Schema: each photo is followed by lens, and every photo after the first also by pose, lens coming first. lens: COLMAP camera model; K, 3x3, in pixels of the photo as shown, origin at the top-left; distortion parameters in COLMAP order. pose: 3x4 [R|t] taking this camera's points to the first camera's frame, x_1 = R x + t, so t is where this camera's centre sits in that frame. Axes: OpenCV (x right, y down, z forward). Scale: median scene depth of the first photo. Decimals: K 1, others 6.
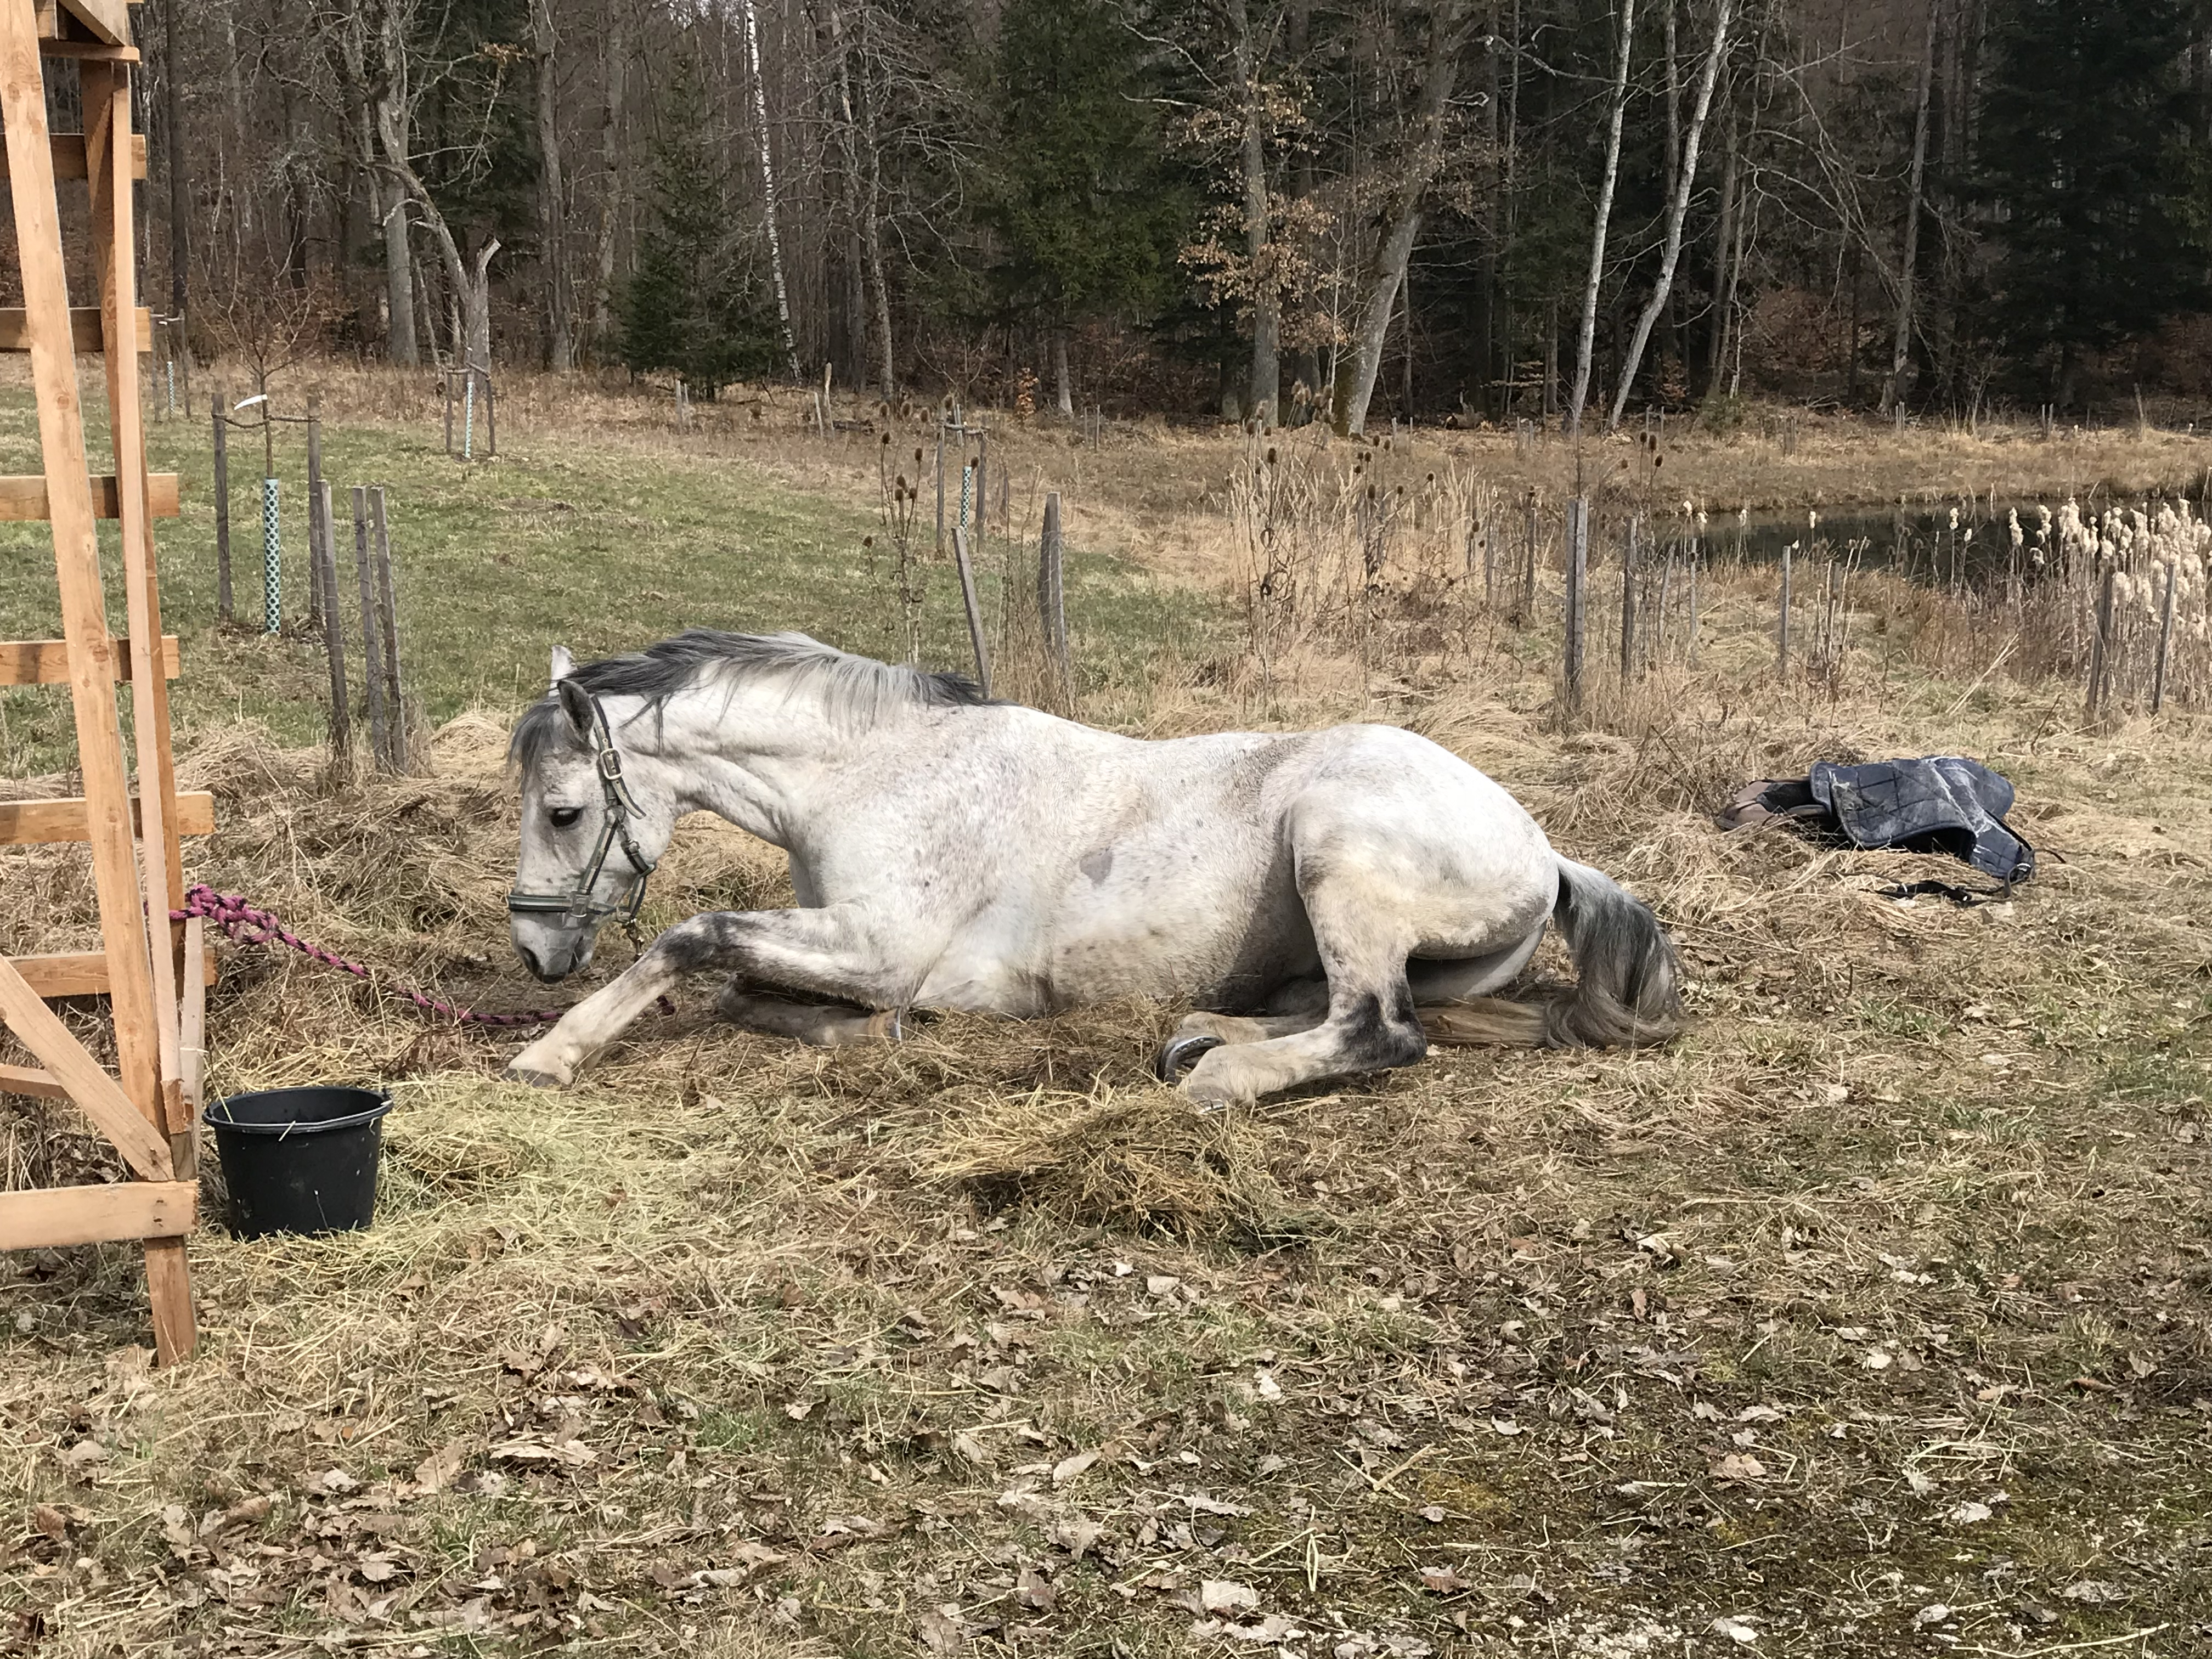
lens RADIAL K [[3302.9, 0, 1117.2], [0, 3302.9, 825.2], [0, 0, 1]] dist [0.195734, -0.924792]
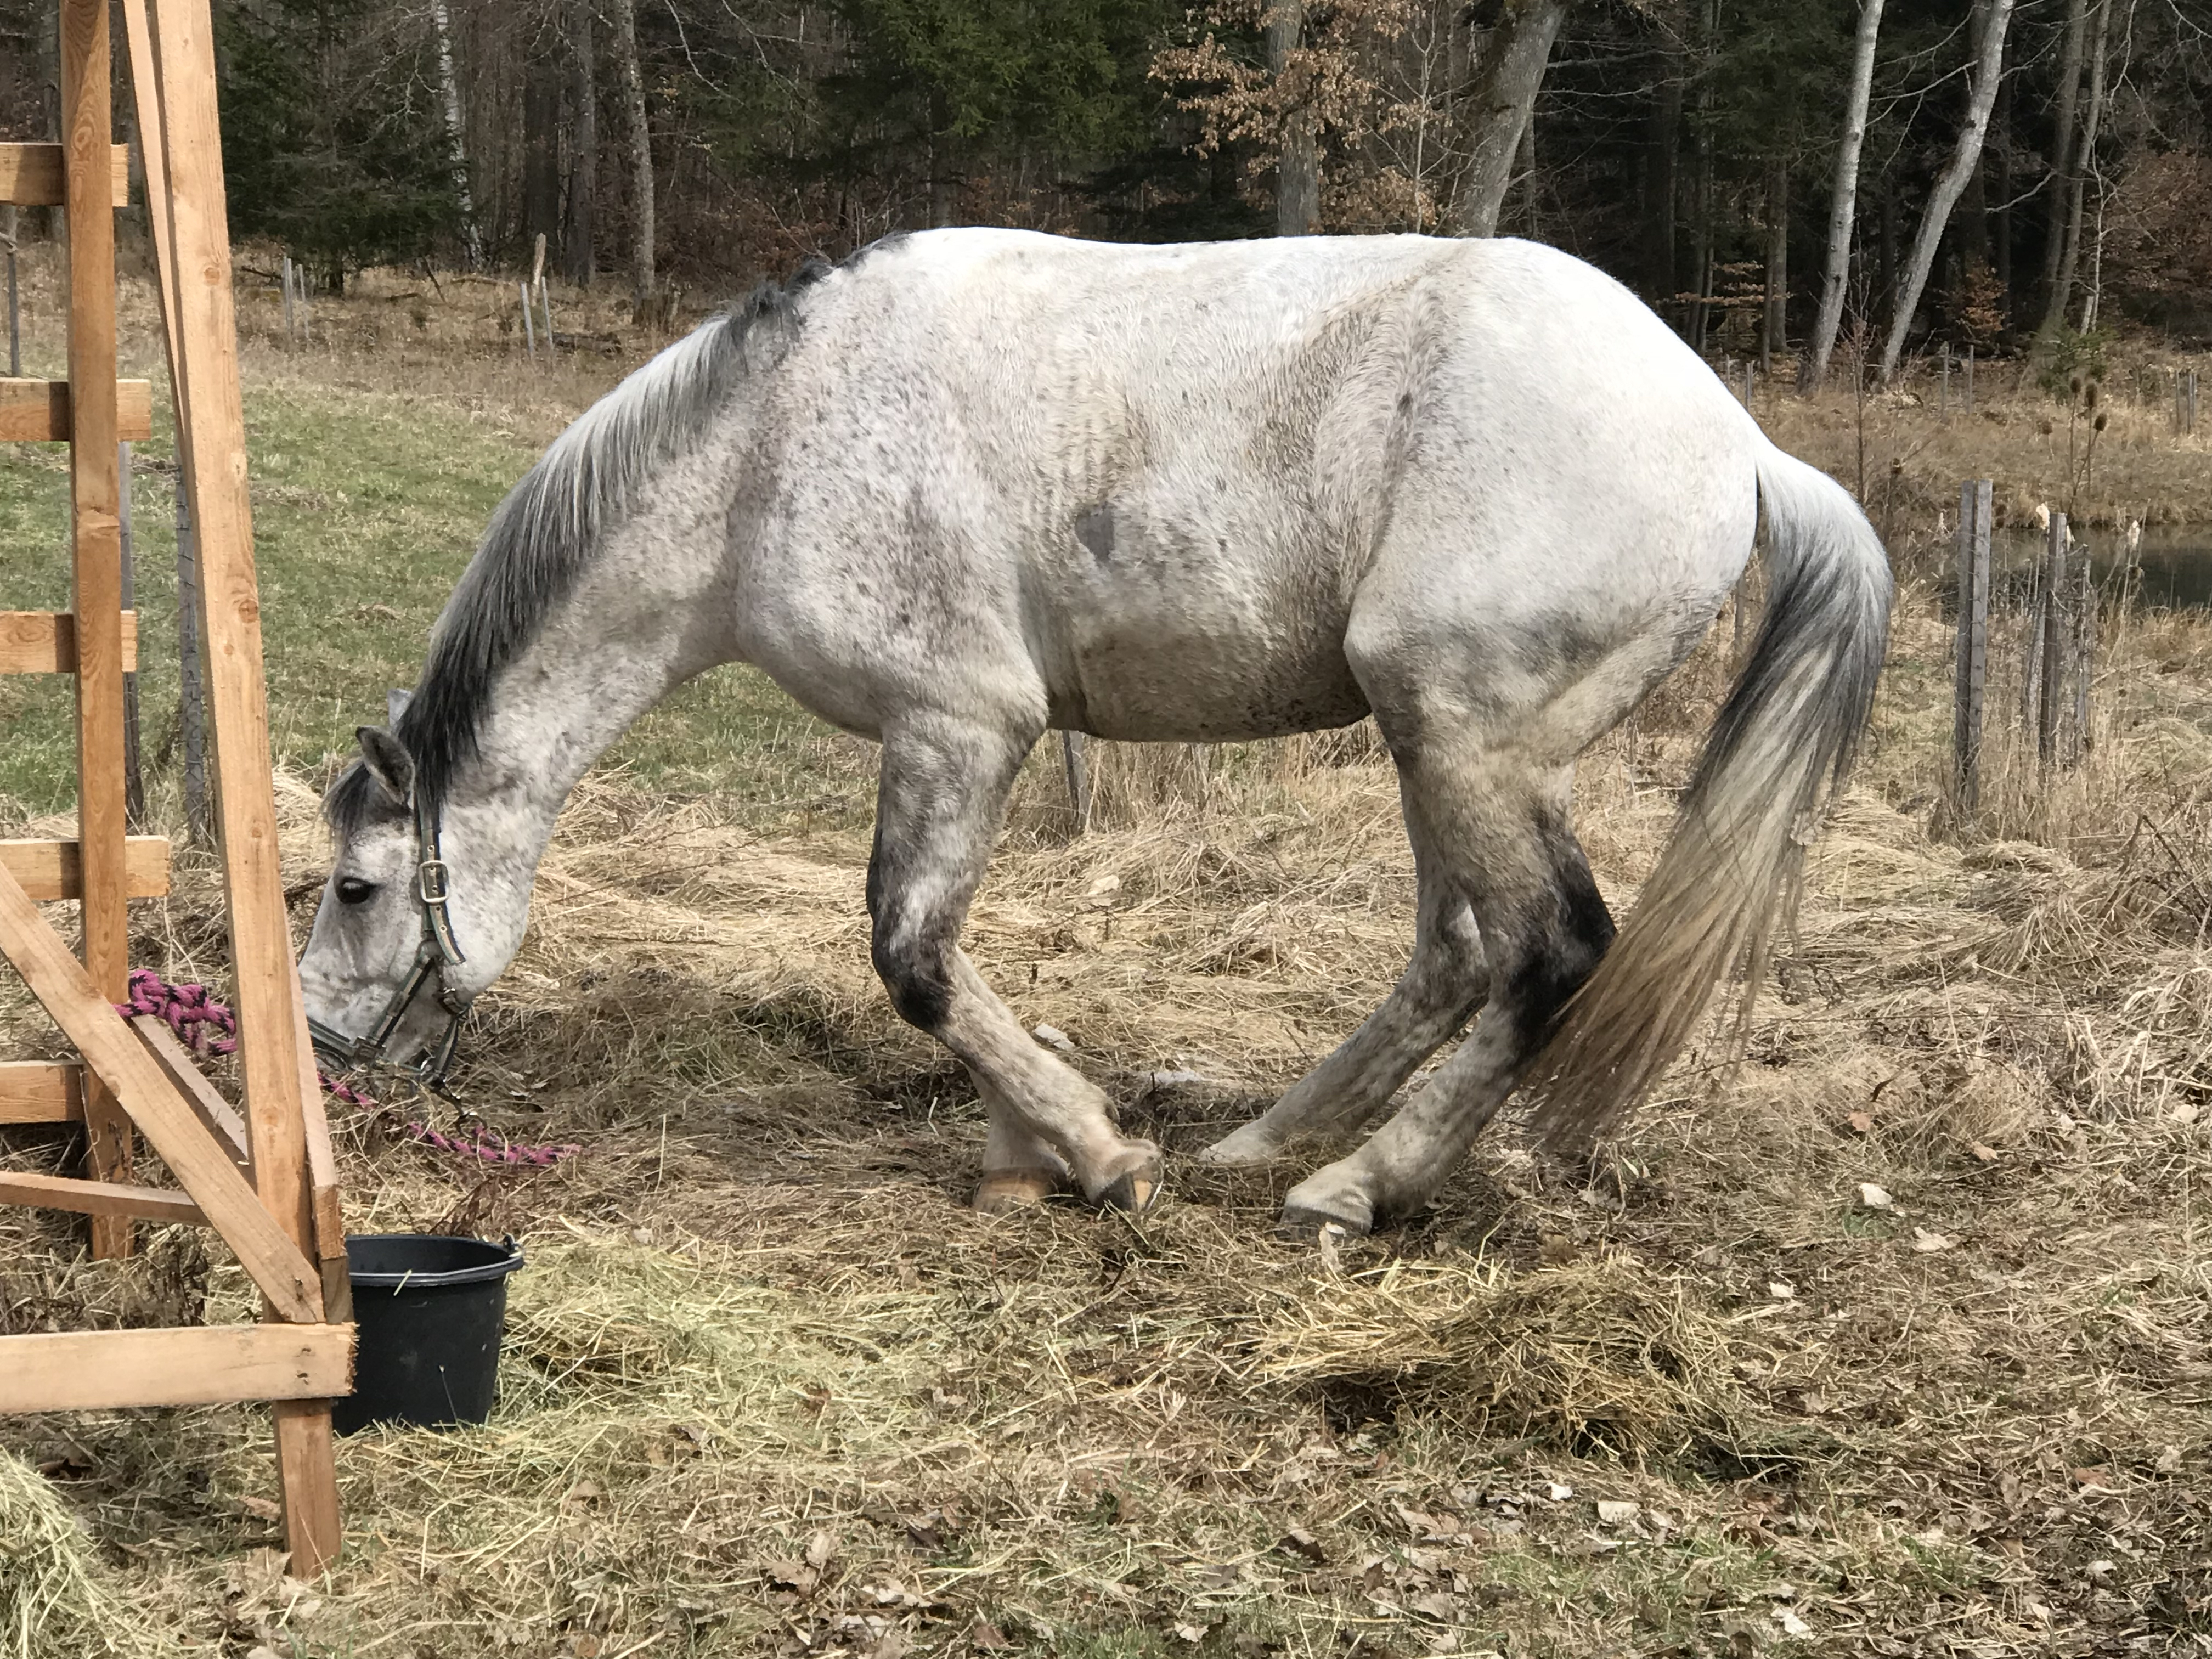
lens RADIAL K [[6314.6, 0, 987.4], [0, 6314.6, 827.6], [0, 0, 1]] dist [-0.130888, 2.092523]
pose [[0.999245, 0.021675, 0.032253, -0.167018], [-0.020162, 0.998713, -0.046533, 0.053648], [-0.033220, 0.045848, 0.998396, -0.375518]]
